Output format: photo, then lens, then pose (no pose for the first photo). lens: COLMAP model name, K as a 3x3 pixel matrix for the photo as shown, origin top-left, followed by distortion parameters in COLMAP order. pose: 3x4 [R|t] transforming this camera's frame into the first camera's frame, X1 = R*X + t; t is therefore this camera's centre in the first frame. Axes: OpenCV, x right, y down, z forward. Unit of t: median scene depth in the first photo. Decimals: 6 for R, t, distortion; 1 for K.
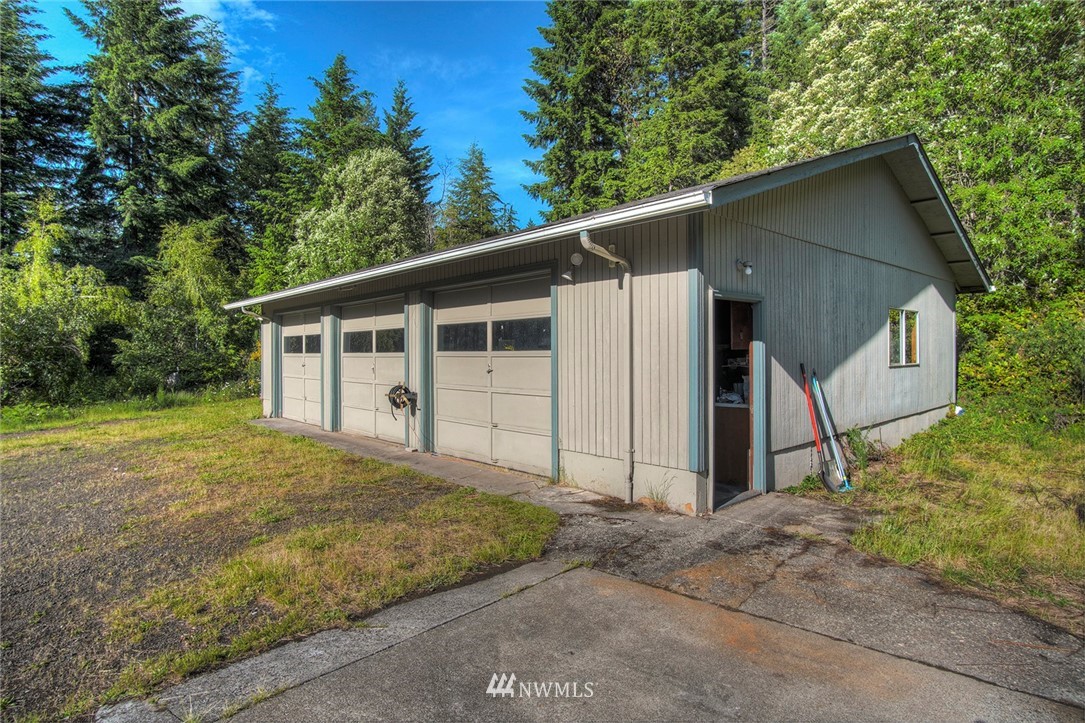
lens RADIAL K [[578.3, 0, 538.7], [0, 578.3, 365.8], [0, 0, 1]] dist [-0.010929, 0.003496]
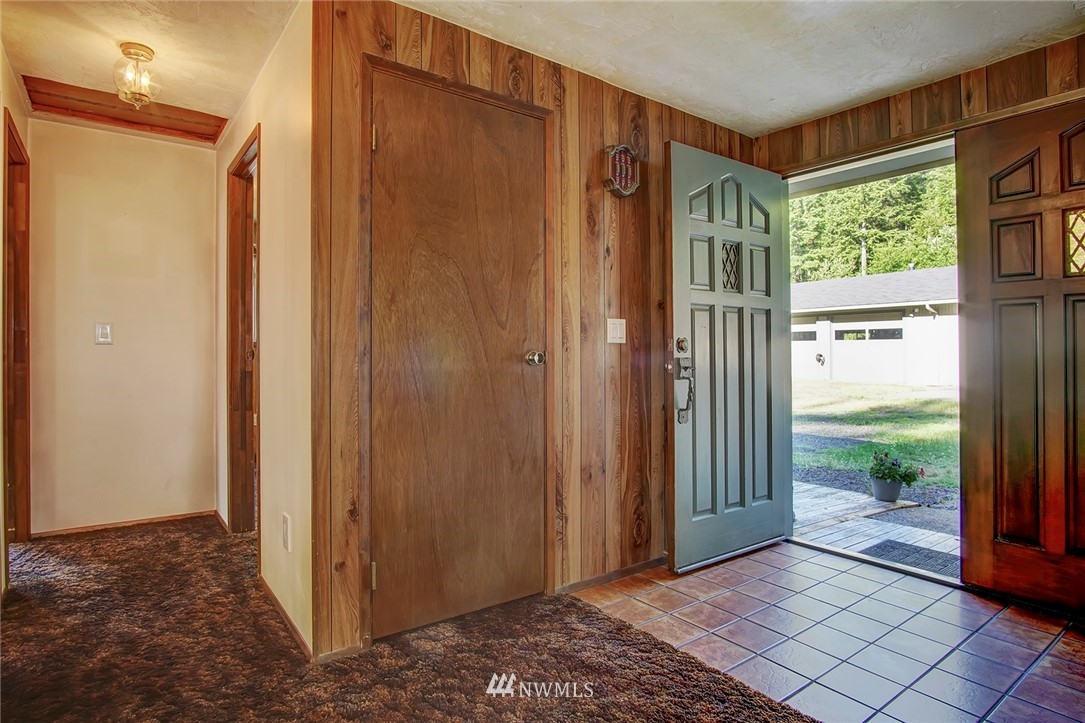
lens RADIAL K [[578.3, 0, 538.7], [0, 578.3, 365.8], [0, 0, 1]] dist [-0.010929, 0.003496]
pose [[0.982474, 0.012079, -0.186009, -1.137975], [-0.010556, 0.999902, 0.009179, 0.091662], [0.186101, -0.007055, 0.982505, -2.045469]]
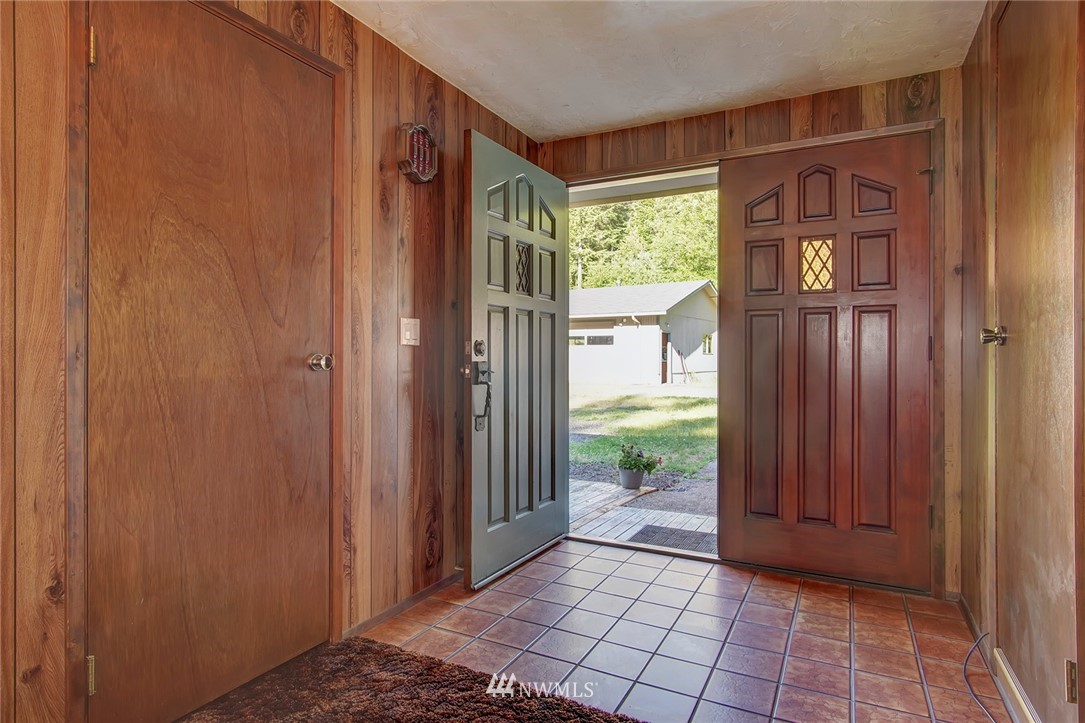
lens RADIAL K [[578.3, 0, 538.7], [0, 578.3, 365.8], [0, 0, 1]] dist [-0.010929, 0.003496]
pose [[0.967275, 0.004515, 0.253691, -1.158682], [-0.004550, 0.999990, -0.000448, 0.091622], [-0.253690, -0.000721, 0.967285, -2.024653]]
